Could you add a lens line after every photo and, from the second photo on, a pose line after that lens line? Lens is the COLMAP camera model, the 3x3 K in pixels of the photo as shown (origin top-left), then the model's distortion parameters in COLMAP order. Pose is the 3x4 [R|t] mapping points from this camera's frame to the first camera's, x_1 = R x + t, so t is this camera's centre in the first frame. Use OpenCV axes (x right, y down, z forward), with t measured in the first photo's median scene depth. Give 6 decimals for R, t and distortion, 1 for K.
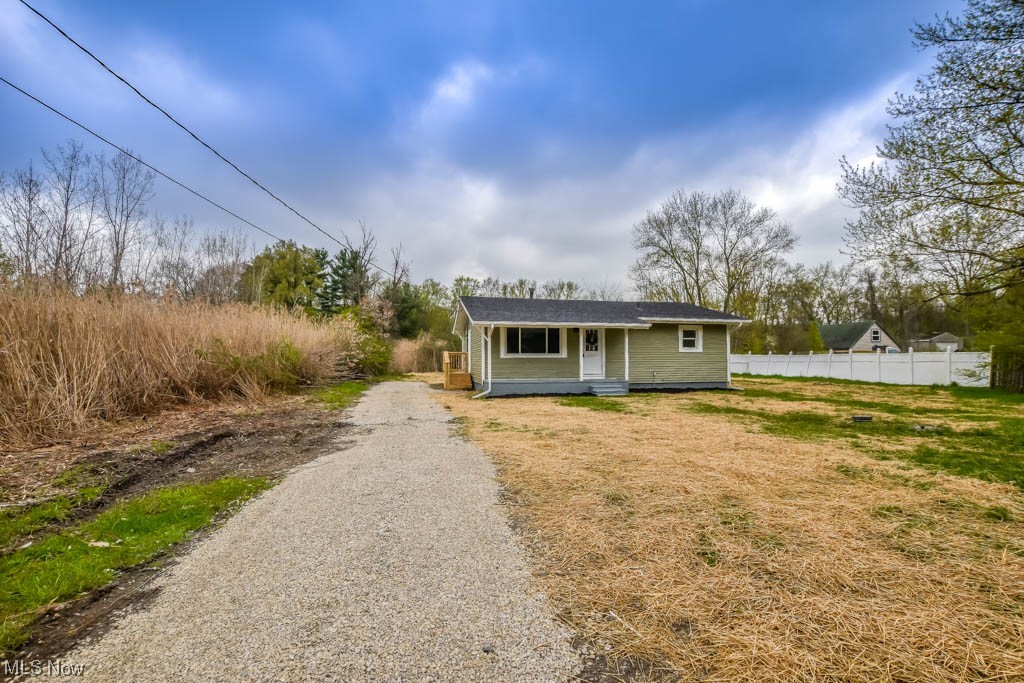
lens RADIAL K [[446.1, 0, 507.6], [0, 446.1, 338.6], [0, 0, 1]] dist [-0.031084, 0.002676]
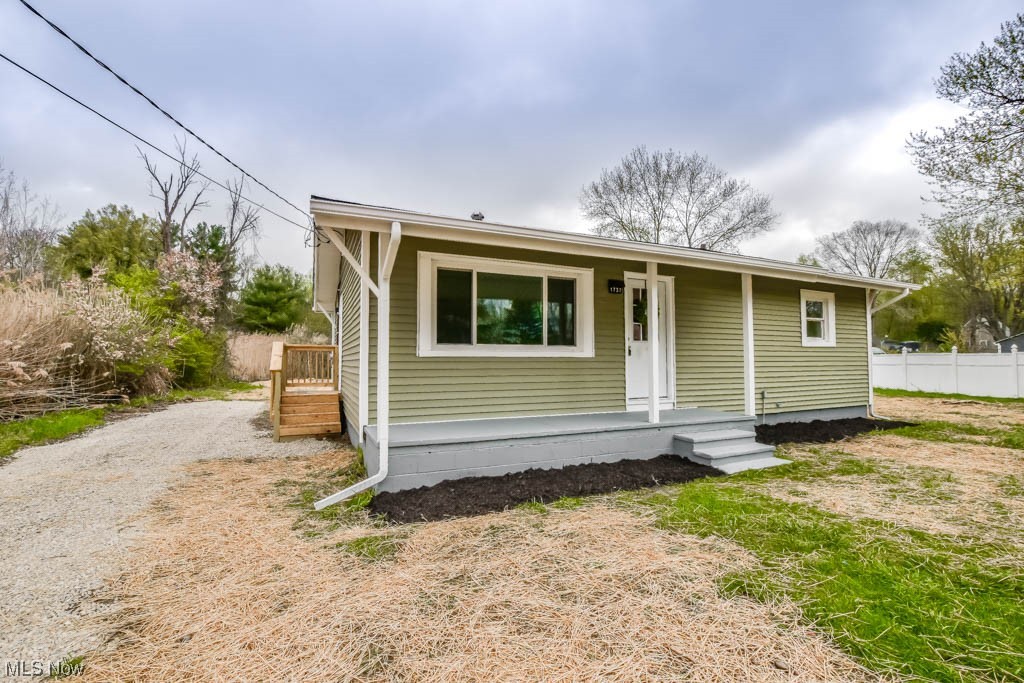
lens RADIAL K [[446.1, 0, 506.1], [0, 446.1, 340.1], [0, 0, 1]] dist [-0.031084, 0.002676]
pose [[0.976395, 0.011338, 0.215693, -0.012597], [-0.010996, 0.999936, -0.002784, 0.016379], [-0.215711, 0.000347, 0.976457, 0.347388]]
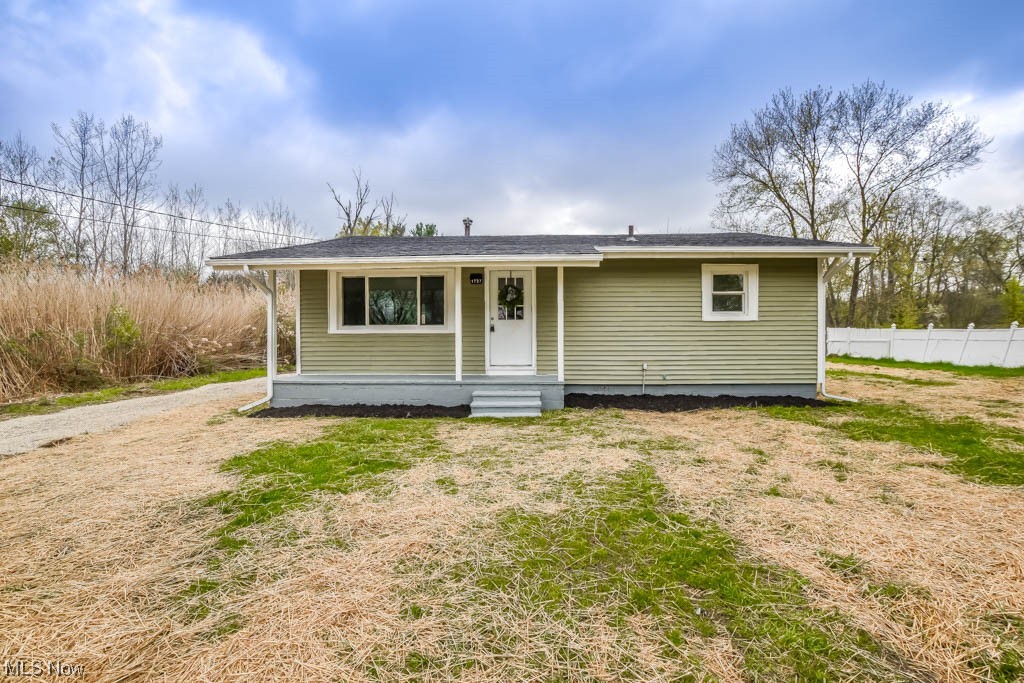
lens RADIAL K [[446.1, 0, 515.5], [0, 446.1, 339.1], [0, 0, 1]] dist [-0.031084, 0.002676]
pose [[0.973406, -0.000609, -0.229085, 0.170416], [0.012294, 0.998694, 0.049581, 0.013669], [0.228755, -0.051079, 0.972143, 0.279050]]
